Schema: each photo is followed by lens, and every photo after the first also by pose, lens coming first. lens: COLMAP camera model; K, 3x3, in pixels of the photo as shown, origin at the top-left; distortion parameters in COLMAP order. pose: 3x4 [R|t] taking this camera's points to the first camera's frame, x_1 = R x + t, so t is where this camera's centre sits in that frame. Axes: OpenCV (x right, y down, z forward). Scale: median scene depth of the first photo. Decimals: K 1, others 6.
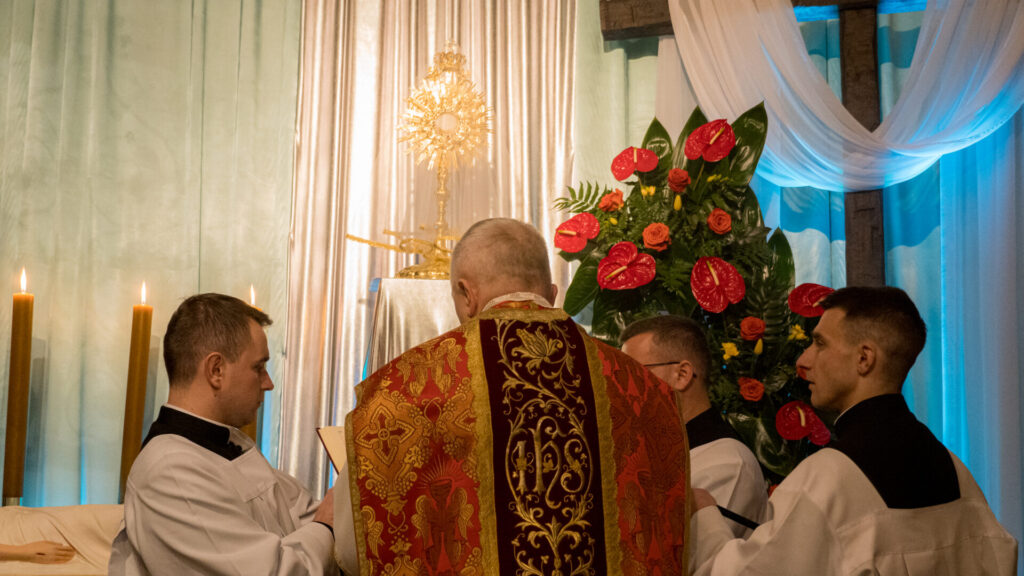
lens RADIAL K [[1493.6, 0, 509.2], [0, 1493.6, 288.2], [0, 0, 1]] dist [0.104723, 0.000000]
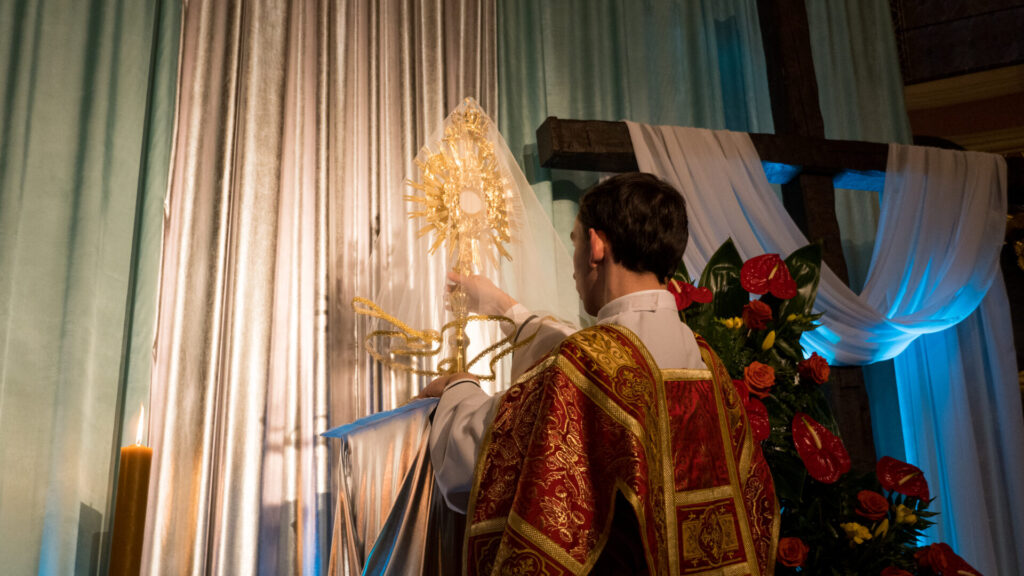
lens RADIAL K [[1227.9, 0, 512.1], [0, 1227.9, 286.8], [0, 0, 1]] dist [0.029391, 0.000000]
pose [[0.853963, 0.139967, 0.501155, -0.307900], [-0.025779, 0.973340, -0.227915, 0.061335], [-0.519695, 0.181711, 0.834804, 0.487827]]
